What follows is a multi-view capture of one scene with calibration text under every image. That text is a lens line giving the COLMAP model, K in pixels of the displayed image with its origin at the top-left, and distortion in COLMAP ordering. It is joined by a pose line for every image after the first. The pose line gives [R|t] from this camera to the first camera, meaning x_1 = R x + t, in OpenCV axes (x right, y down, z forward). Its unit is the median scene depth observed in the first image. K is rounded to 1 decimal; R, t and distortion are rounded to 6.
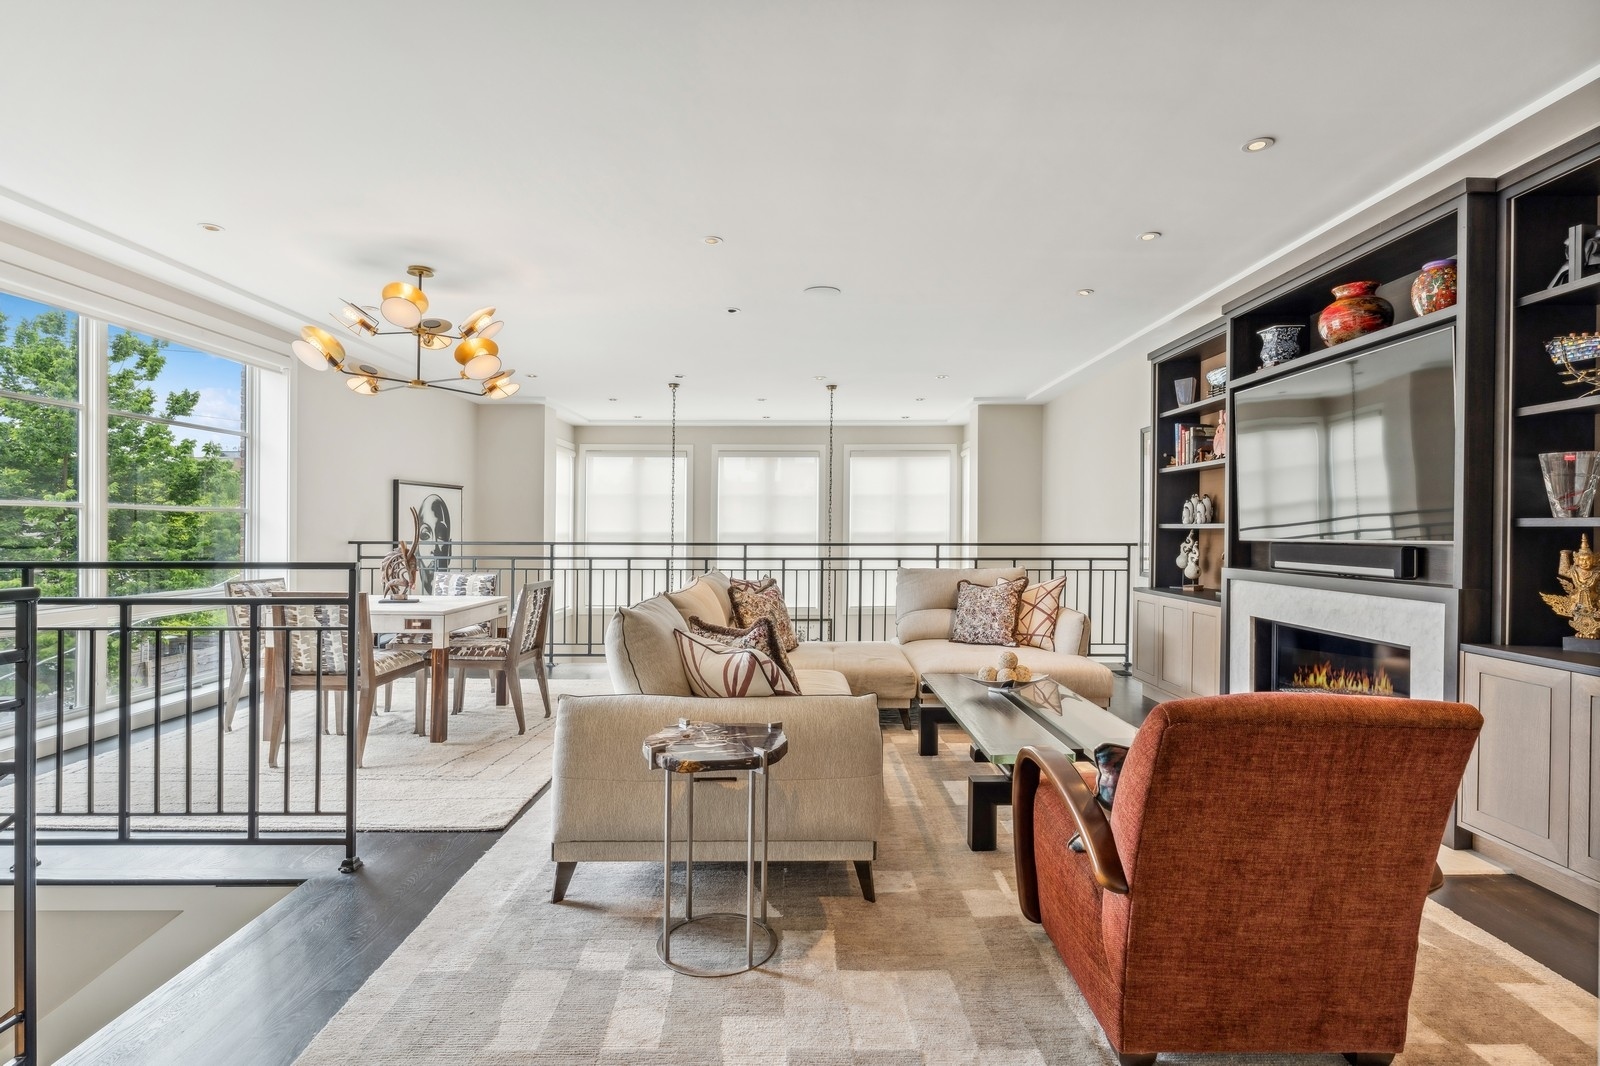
lens RADIAL K [[790.5, 0, 804.4], [0, 790.5, 514.6], [0, 0, 1]] dist [-0.001209, 0.000145]
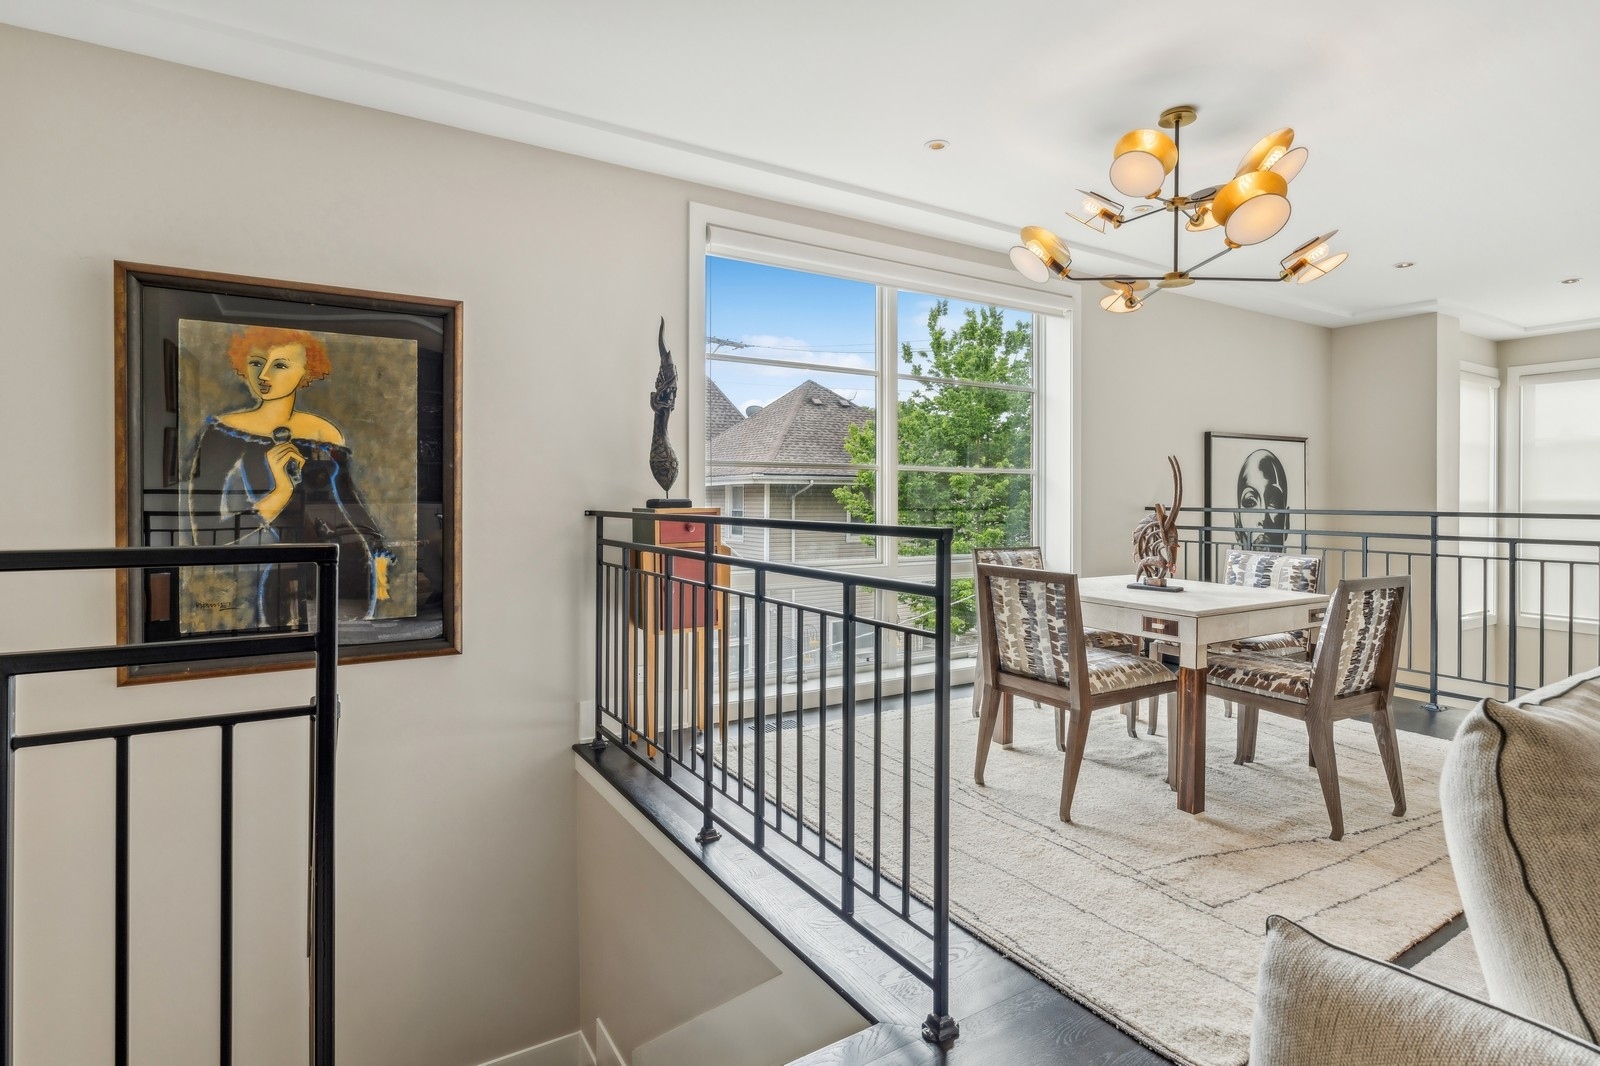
lens RADIAL K [[802.2, 0, 801.6], [0, 802.2, 499.4], [0, 0, 1]] dist [-0.003629, 0.000174]
pose [[0.526786, 0.002265, -0.849995, -0.059918], [0.012297, 0.999871, 0.010285, 0.016893], [0.849909, -0.015870, 0.526691, 0.328985]]
